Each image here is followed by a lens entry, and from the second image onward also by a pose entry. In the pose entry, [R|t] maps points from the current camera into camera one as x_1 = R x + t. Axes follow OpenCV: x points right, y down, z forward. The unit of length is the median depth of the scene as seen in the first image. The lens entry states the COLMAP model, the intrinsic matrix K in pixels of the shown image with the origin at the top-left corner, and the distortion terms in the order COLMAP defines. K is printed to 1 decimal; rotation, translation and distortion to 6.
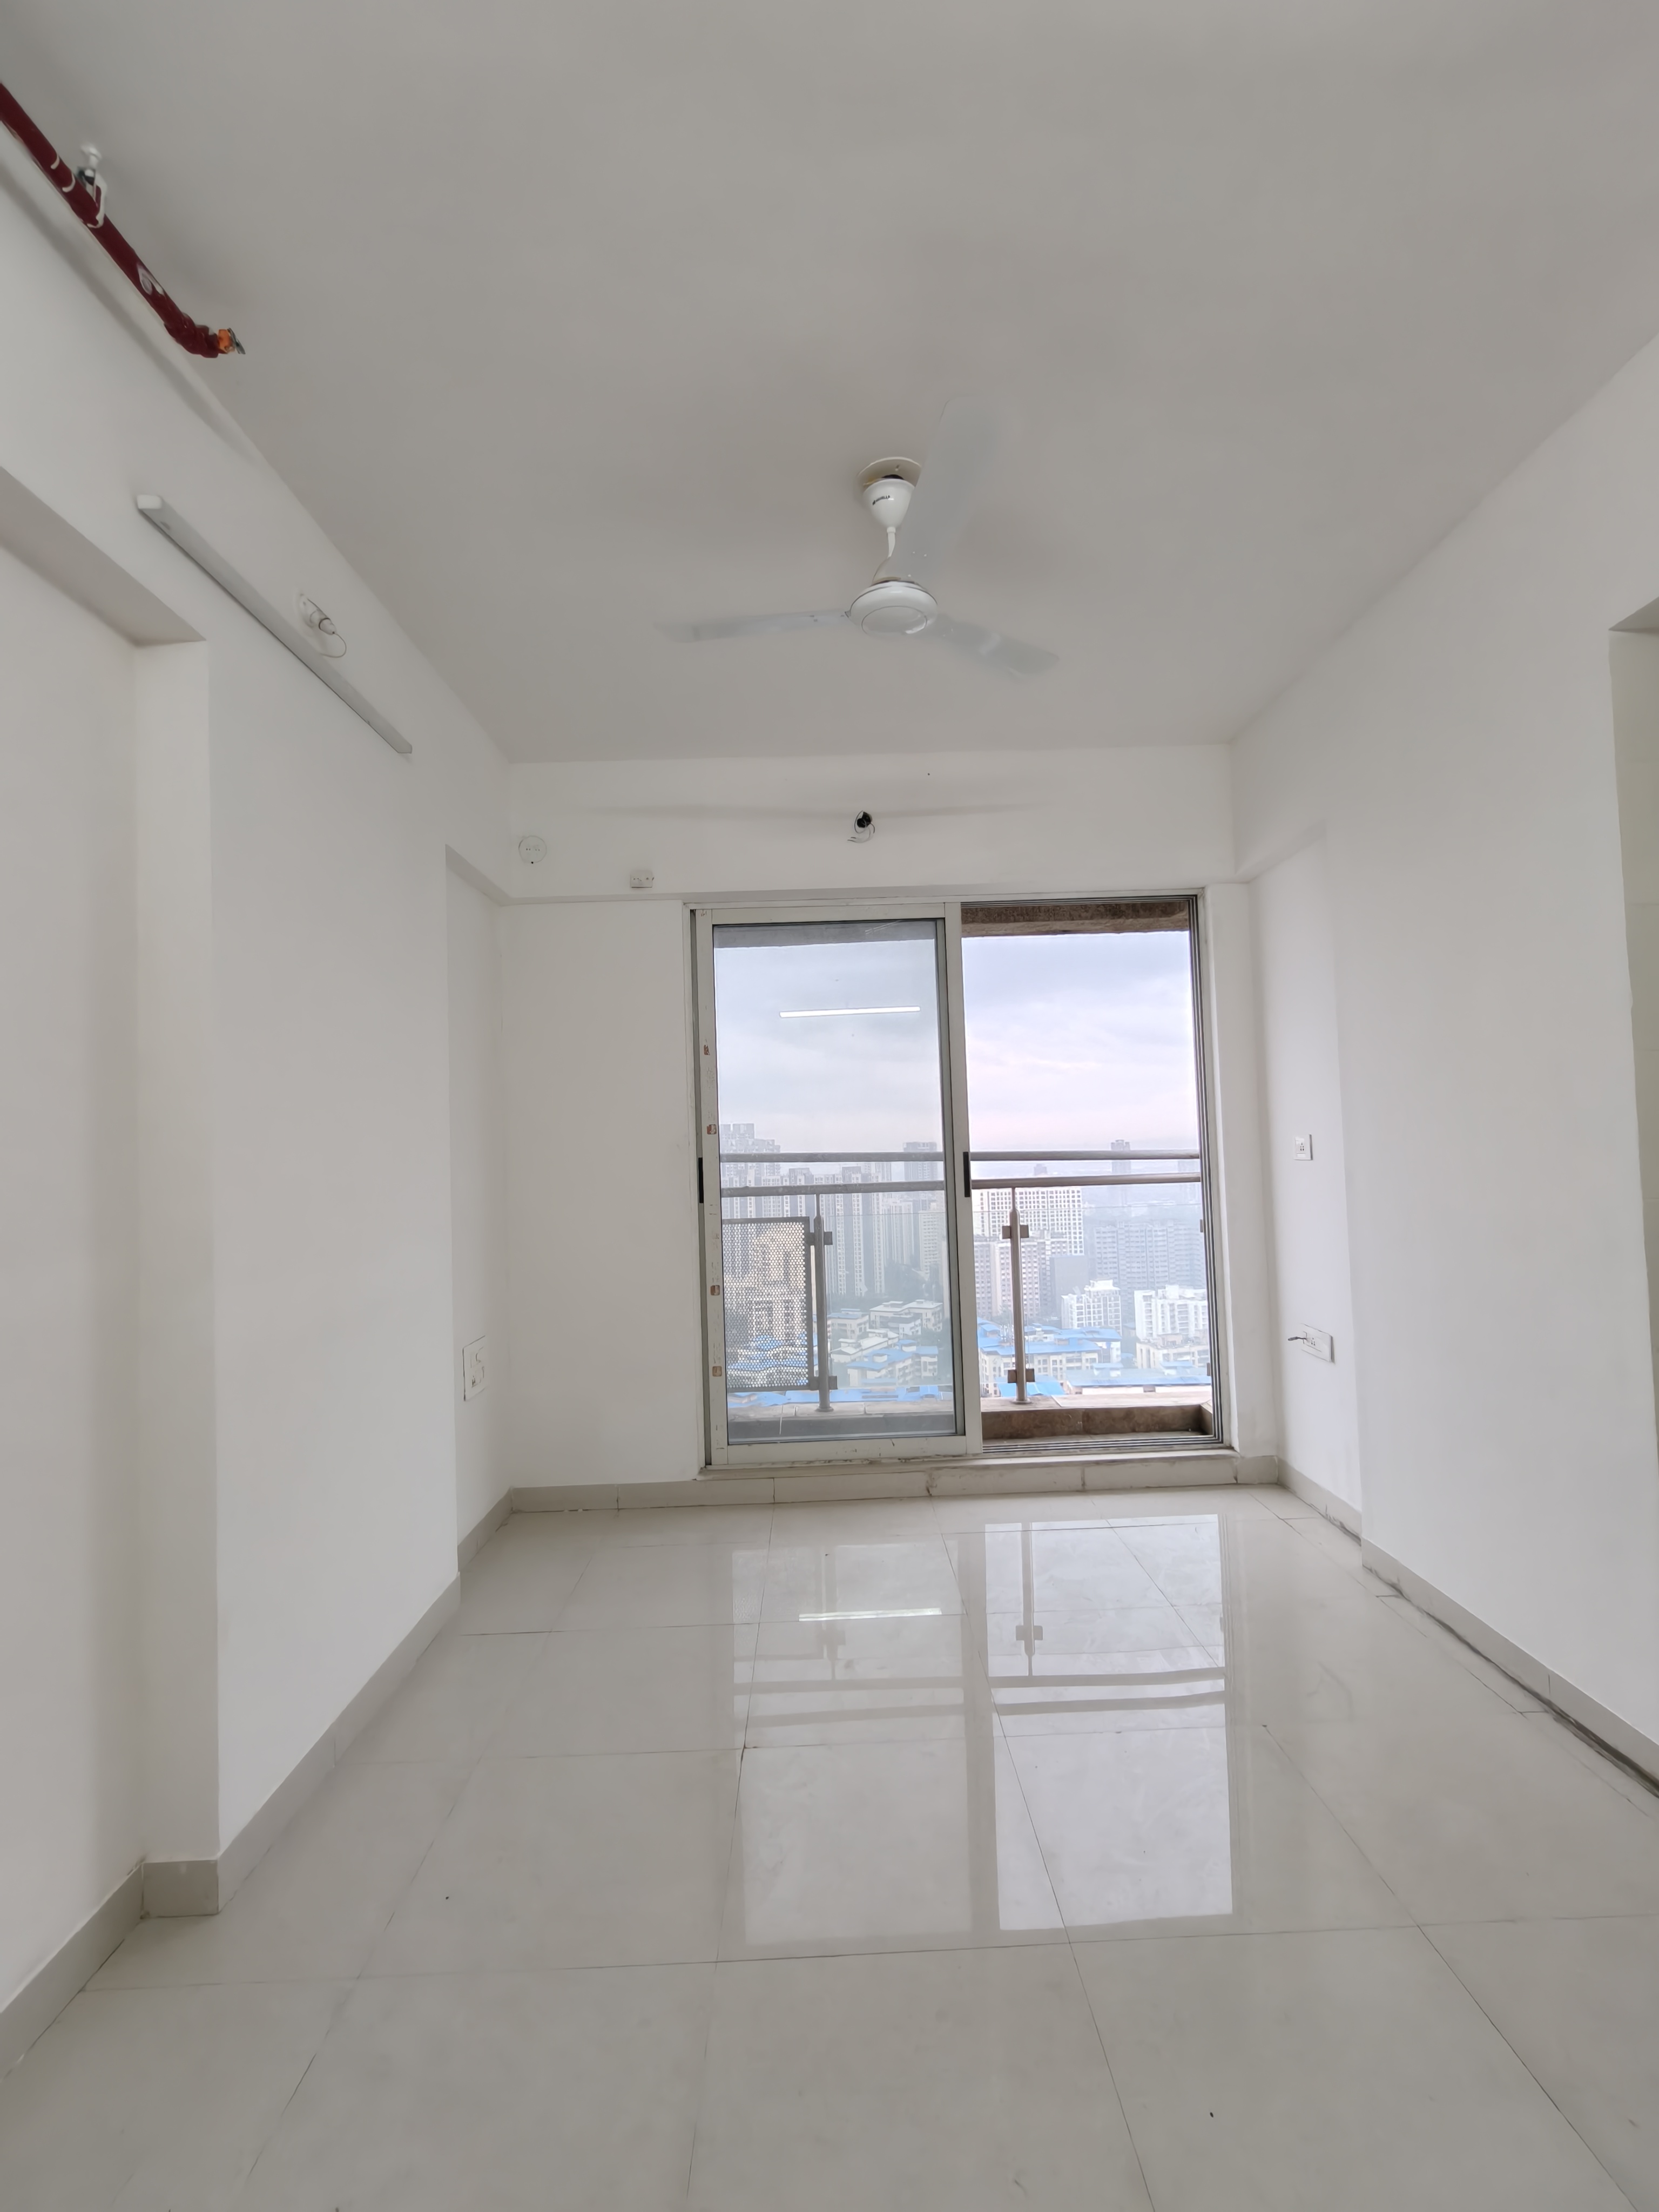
lens RADIAL K [[1010.7, 0, 829.5], [0, 1010.7, 1106.0], [0, 0, 1]] dist [0.000784, -0.000187]
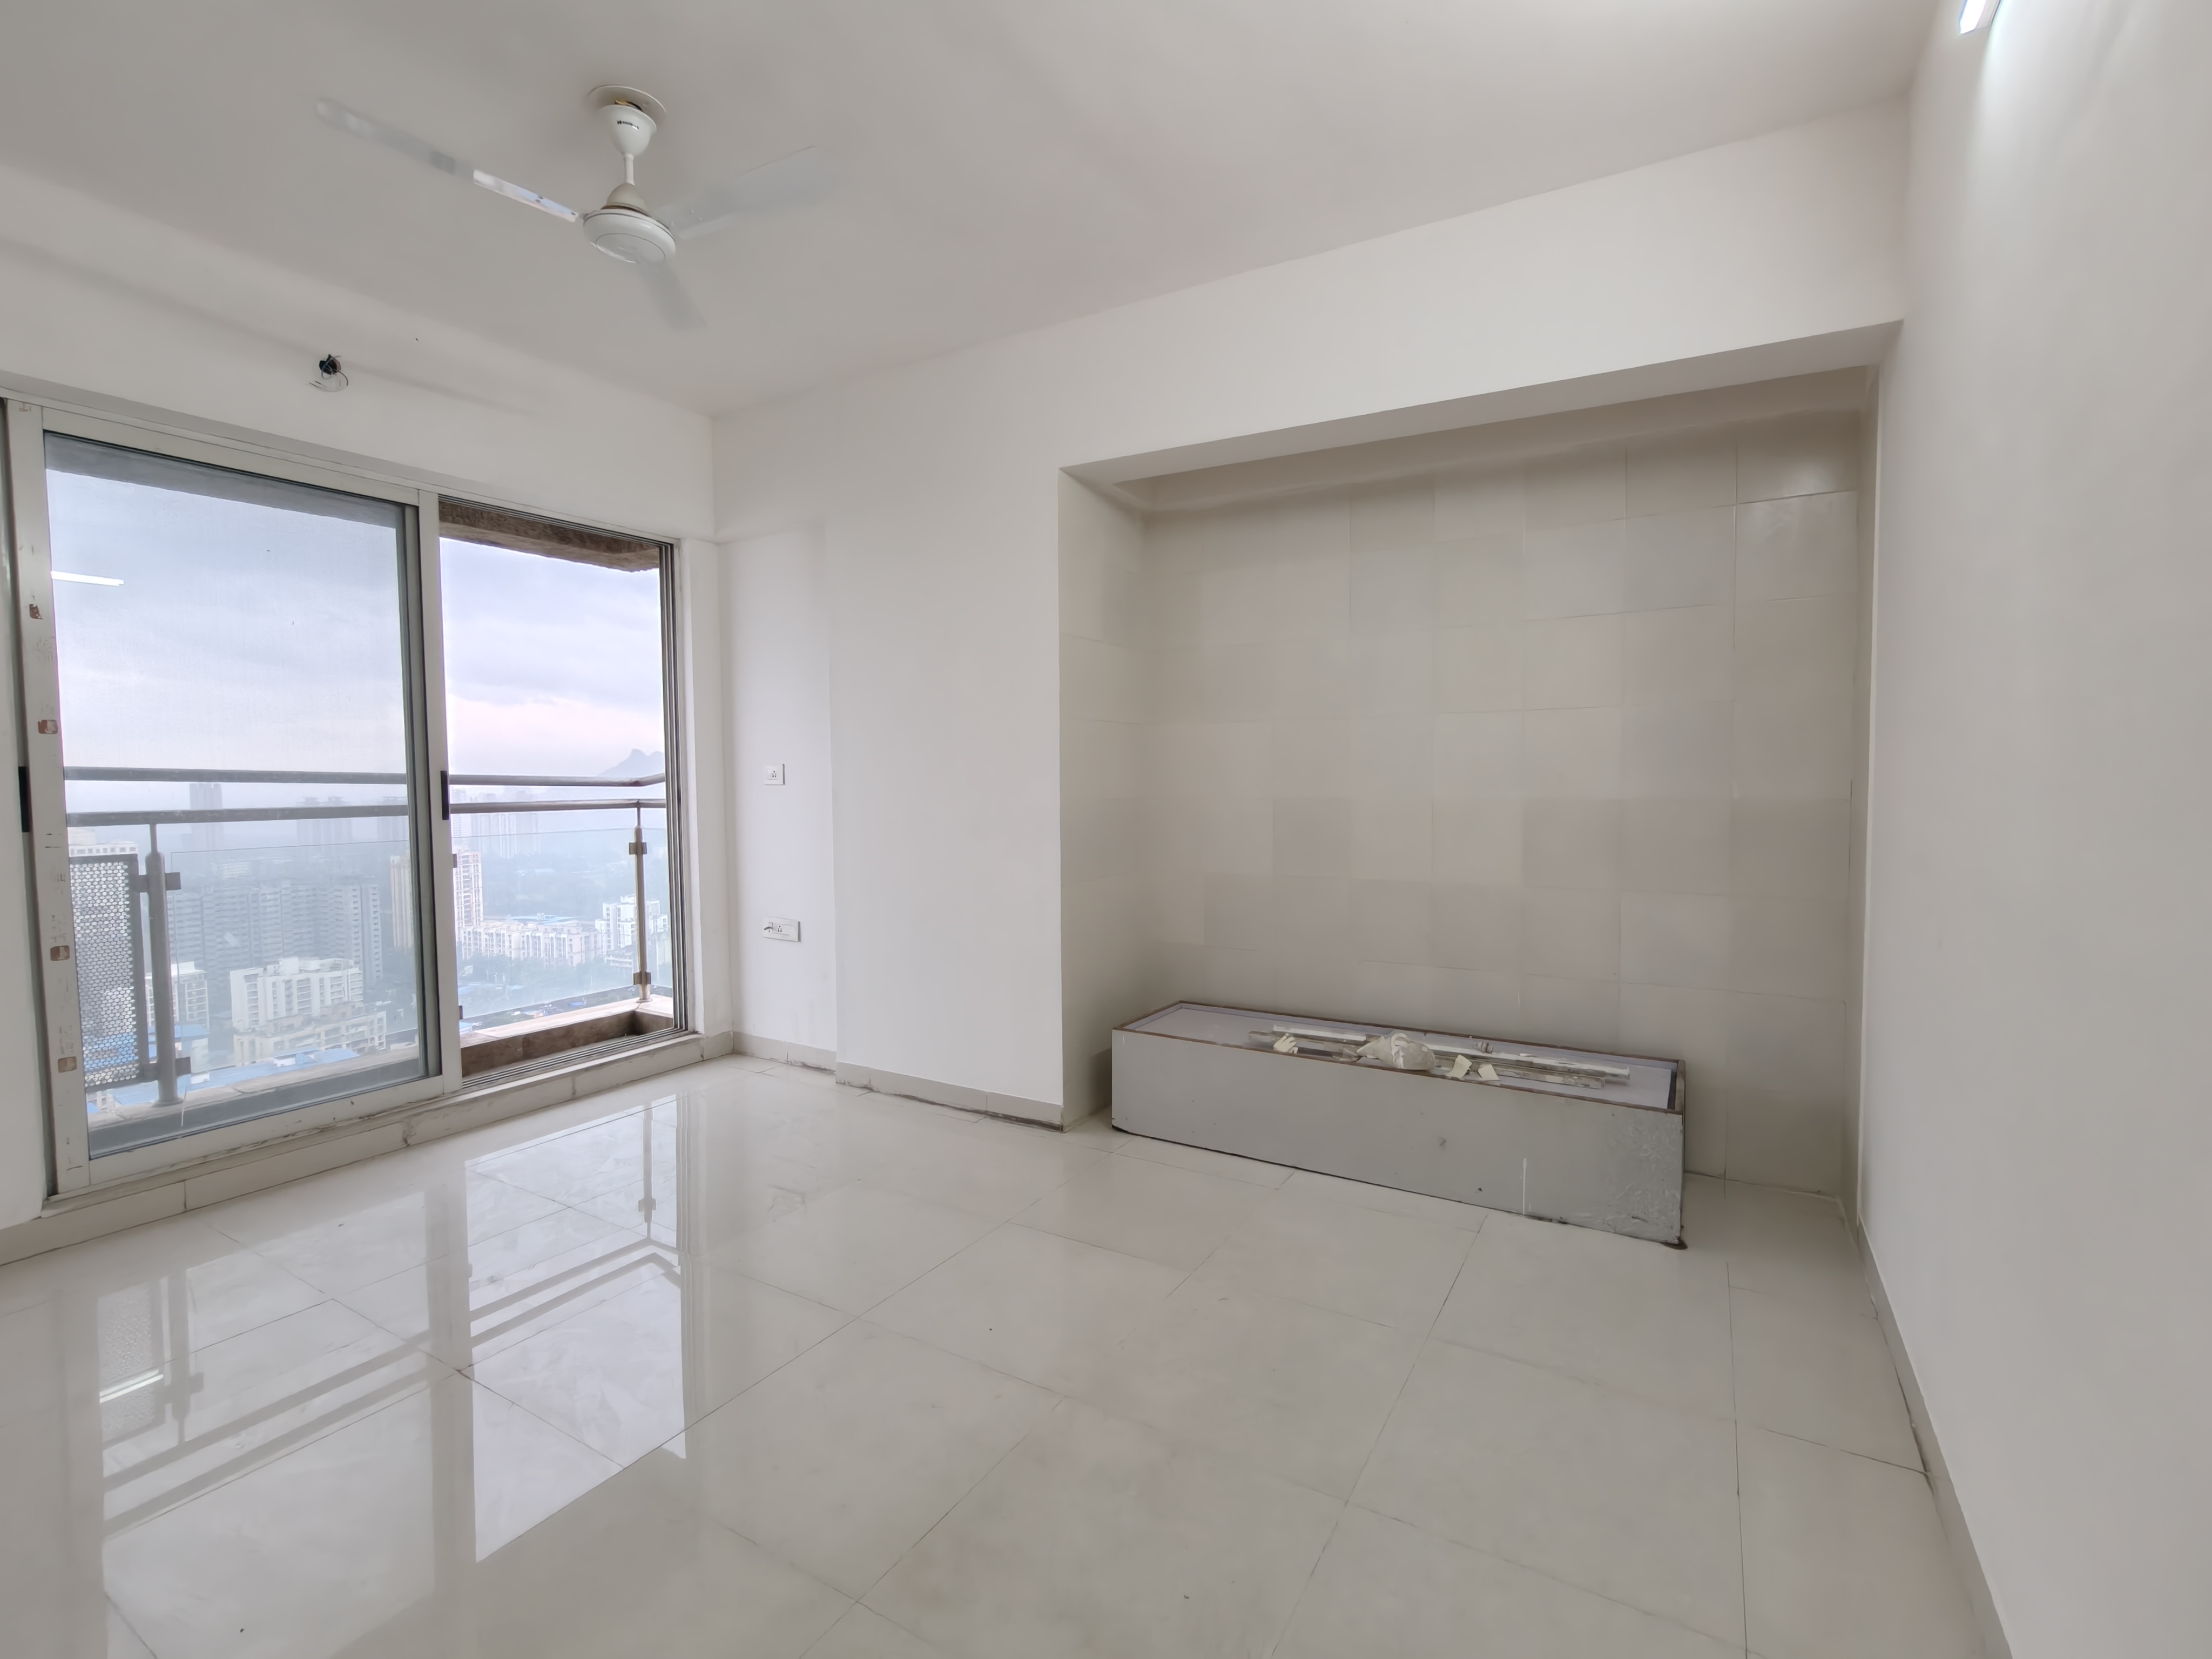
lens RADIAL K [[1005.8, 0, 1116.0], [0, 1005.8, 818.9], [0, 0, 1]] dist [0.004792, 0.001367]
pose [[0.522755, -0.008017, 0.852445, -0.331284], [-0.046660, 0.998188, 0.038001, 0.025890], [-0.851205, -0.059641, 0.521433, -0.001369]]
